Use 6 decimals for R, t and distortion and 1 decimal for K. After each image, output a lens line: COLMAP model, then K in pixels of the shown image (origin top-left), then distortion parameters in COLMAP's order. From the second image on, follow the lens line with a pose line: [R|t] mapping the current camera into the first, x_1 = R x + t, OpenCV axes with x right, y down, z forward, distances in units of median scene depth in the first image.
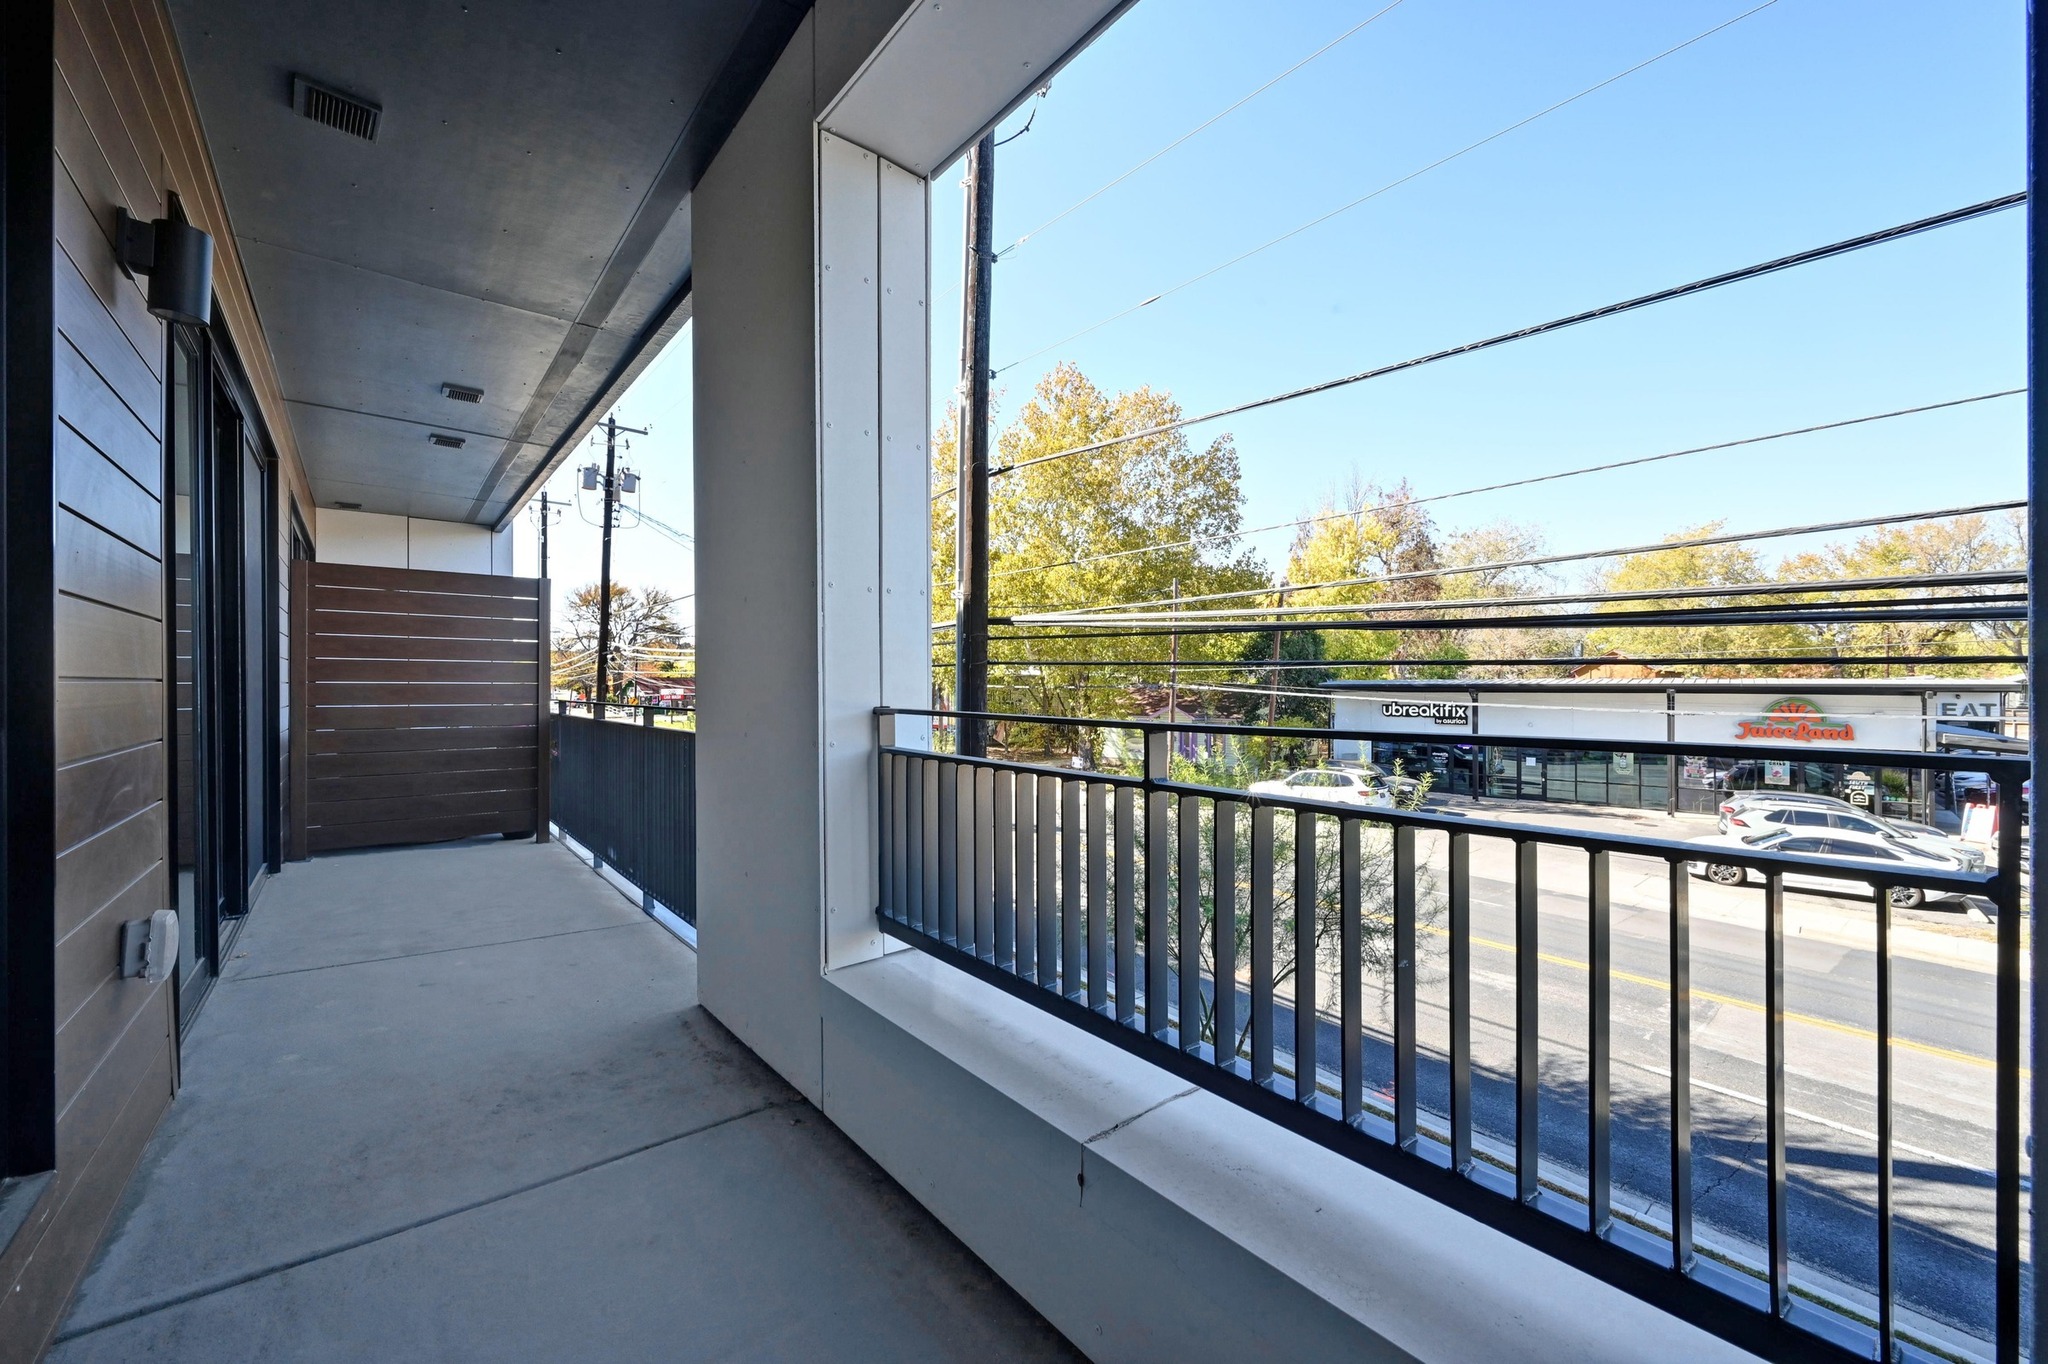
lens RADIAL K [[806.1, 0, 1026.2], [0, 806.1, 683.1], [0, 0, 1]] dist [0.000693, -0.000002]
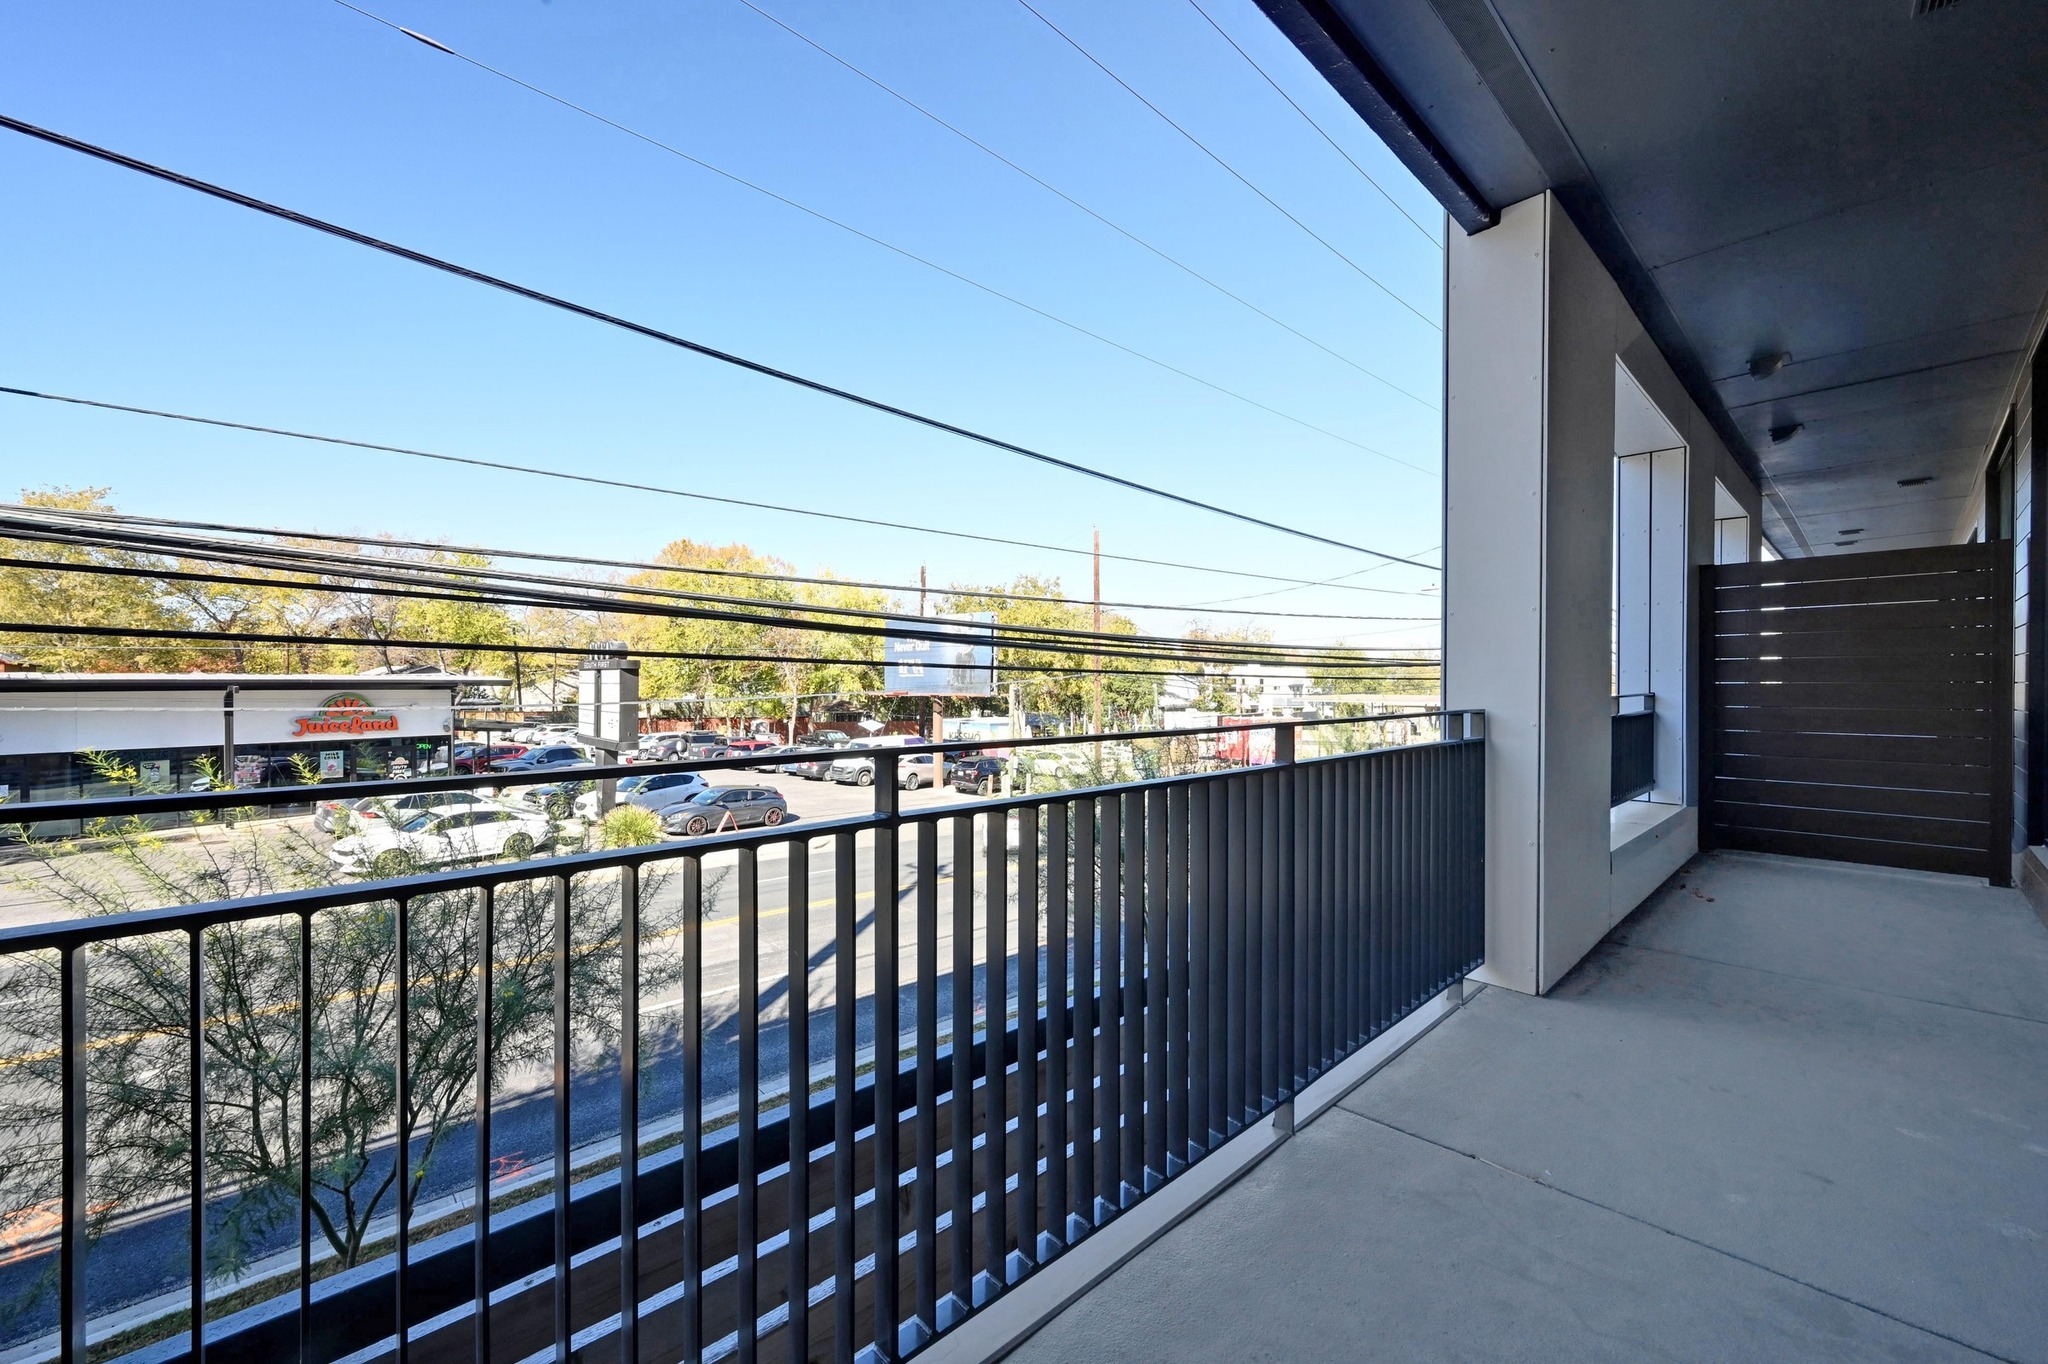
lens RADIAL K [[806.1, 0, 1026.2], [0, 806.1, 683.1], [0, 0, 1]] dist [0.000693, -0.000002]
pose [[-0.064650, -0.001022, 0.997907, -0.444975], [-0.004323, 0.999990, 0.000744, 0.002779], [-0.997899, -0.004266, -0.064654, 0.555699]]
